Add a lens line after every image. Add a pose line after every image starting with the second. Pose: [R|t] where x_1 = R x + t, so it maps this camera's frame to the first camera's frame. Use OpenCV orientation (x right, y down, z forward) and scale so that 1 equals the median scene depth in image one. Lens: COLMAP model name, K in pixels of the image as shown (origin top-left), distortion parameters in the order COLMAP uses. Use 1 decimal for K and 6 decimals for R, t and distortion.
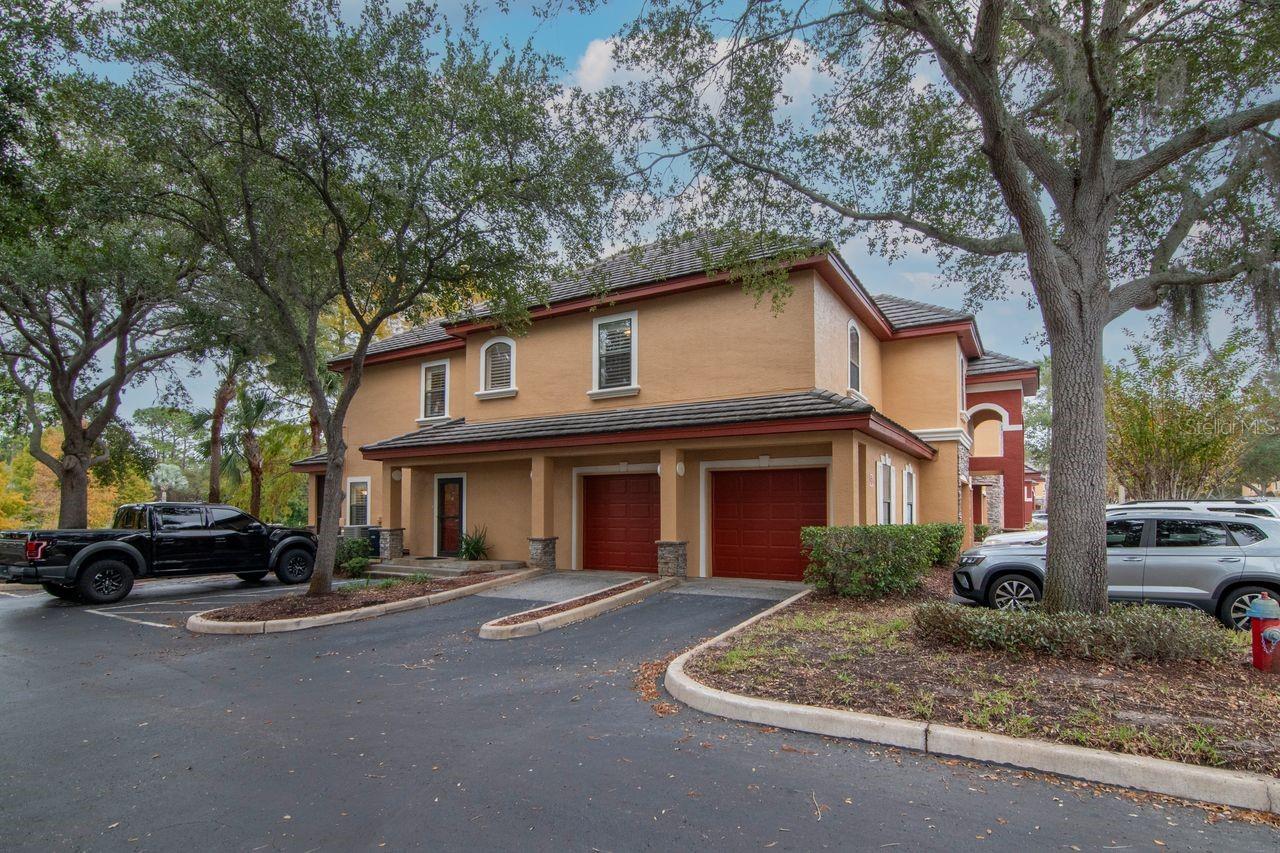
lens RADIAL K [[654.0, 0, 659.0], [0, 654.0, 493.9], [0, 0, 1]] dist [-0.018339, -0.000022]
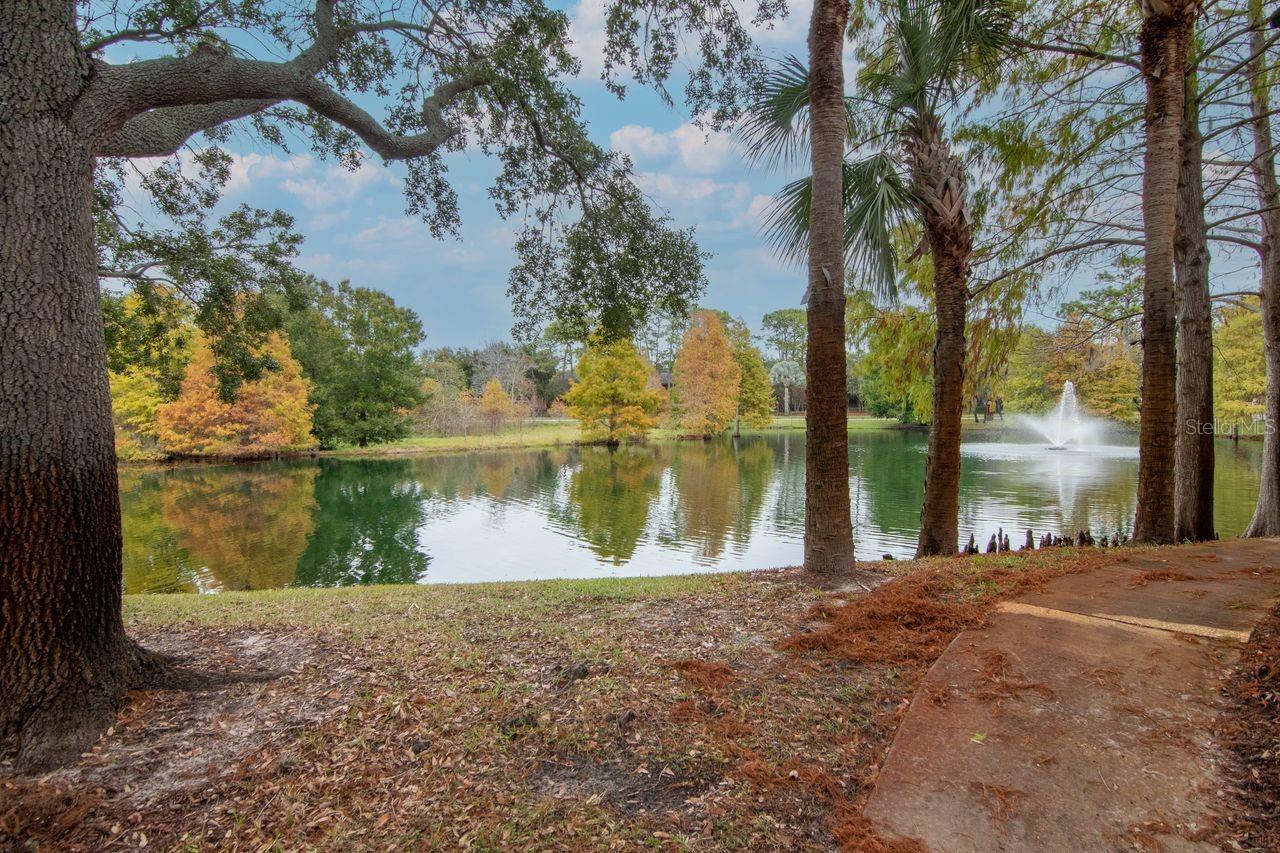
lens RADIAL K [[628.0, 0, 640.0], [0, 628.0, 426.5], [0, 0, 1]] dist [-0.000654, -0.015853]
pose [[0.626895, 0.011165, -0.779024, -0.896220], [0.034545, 0.998516, 0.042110, 0.061315], [0.778337, -0.053310, 0.625579, 1.305458]]
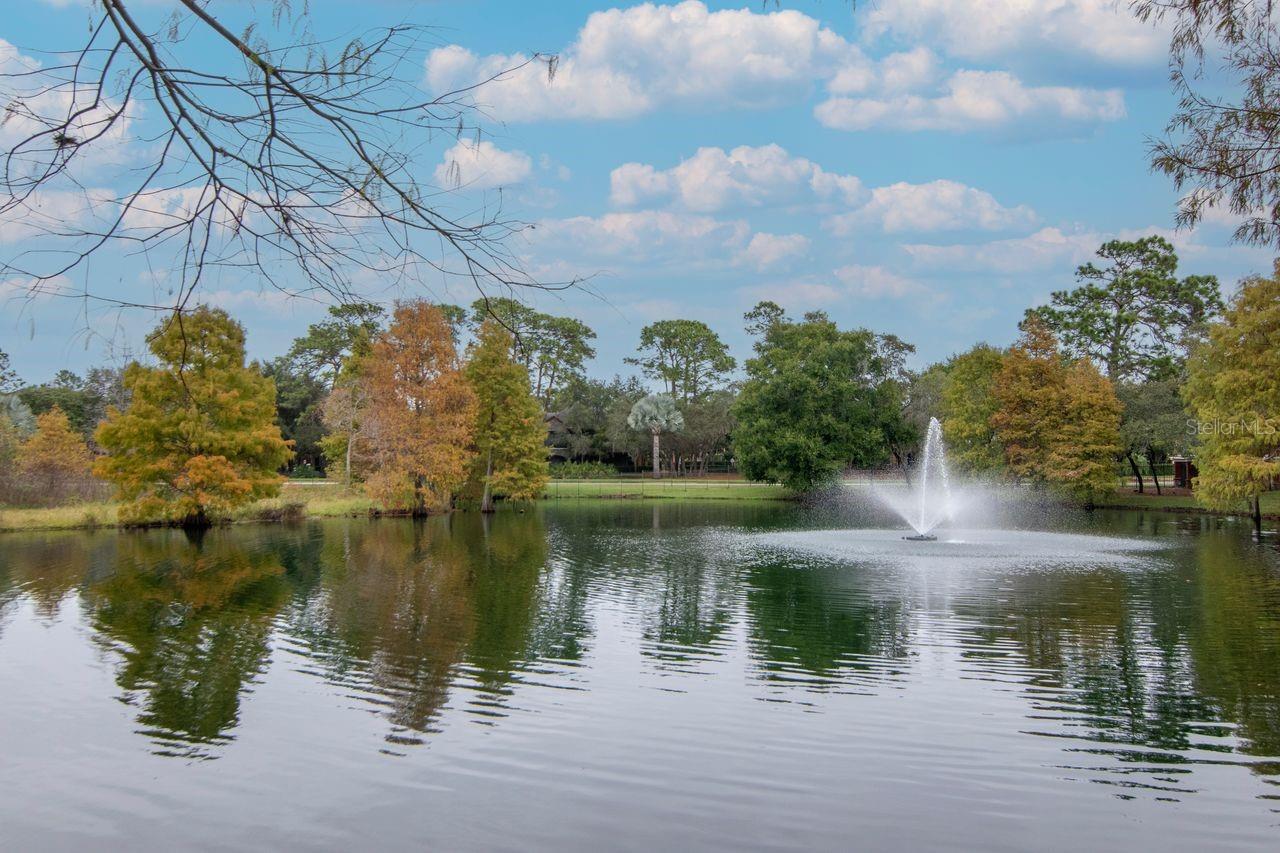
lens RADIAL K [[878.2, 0, 640.0], [0, 878.2, 426.5], [0, 0, 1]] dist [0.002635, -0.005017]
pose [[0.698980, -0.039799, -0.714033, -0.830327], [0.024706, 0.999198, -0.031508, 0.117898], [0.714714, 0.004383, 0.699403, 2.480840]]
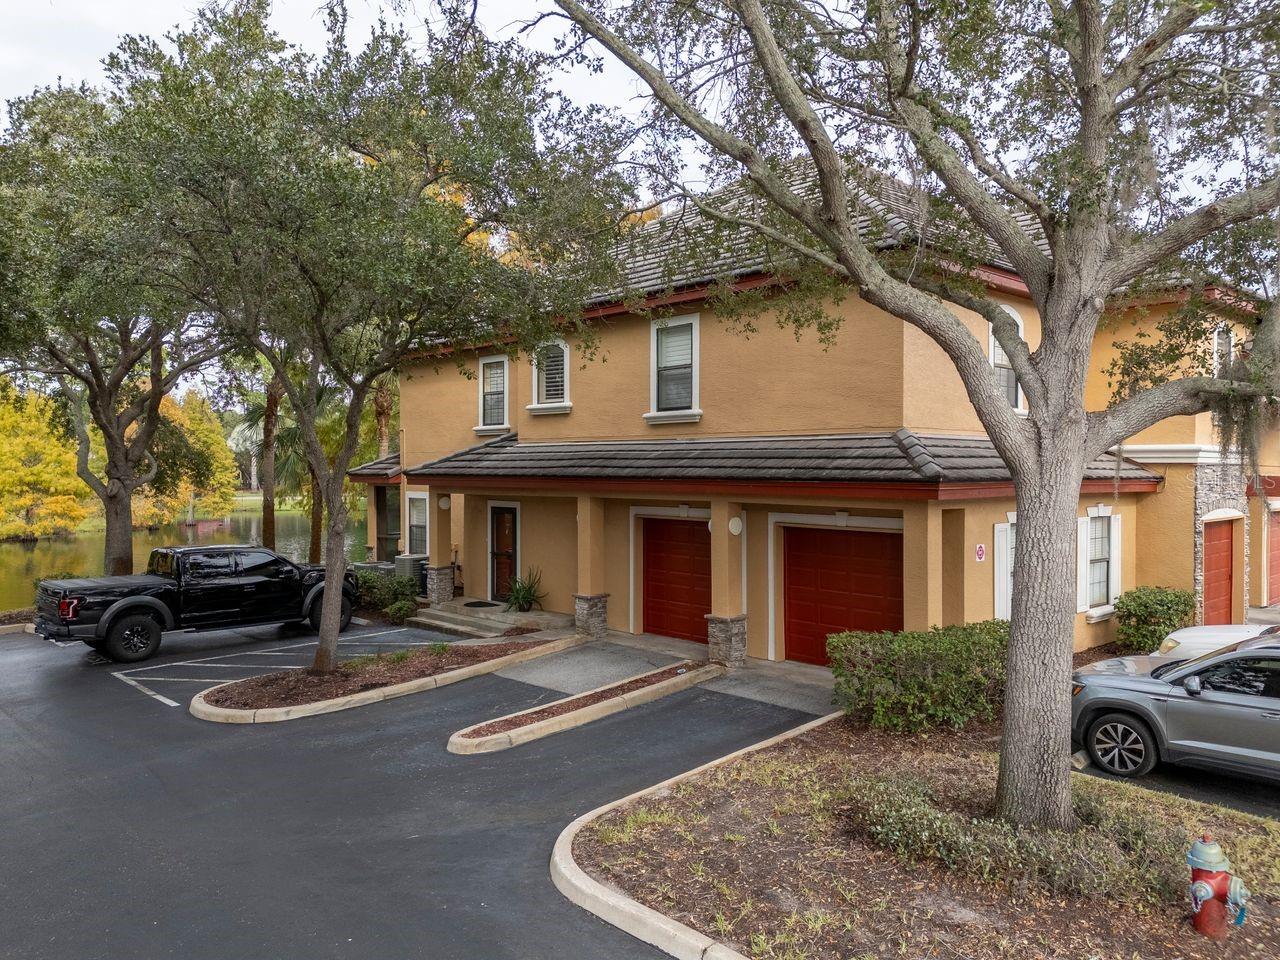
lens RADIAL K [[952.8, 0, 640.0], [0, 952.8, 480.0], [0, 0, 1]] dist [0.050323, -0.004397]
pose [[0.960789, 0.003274, -0.277263, 0.228891], [0.008215, 0.999155, 0.040266, -0.134455], [0.277160, -0.040965, 0.959950, -0.137554]]
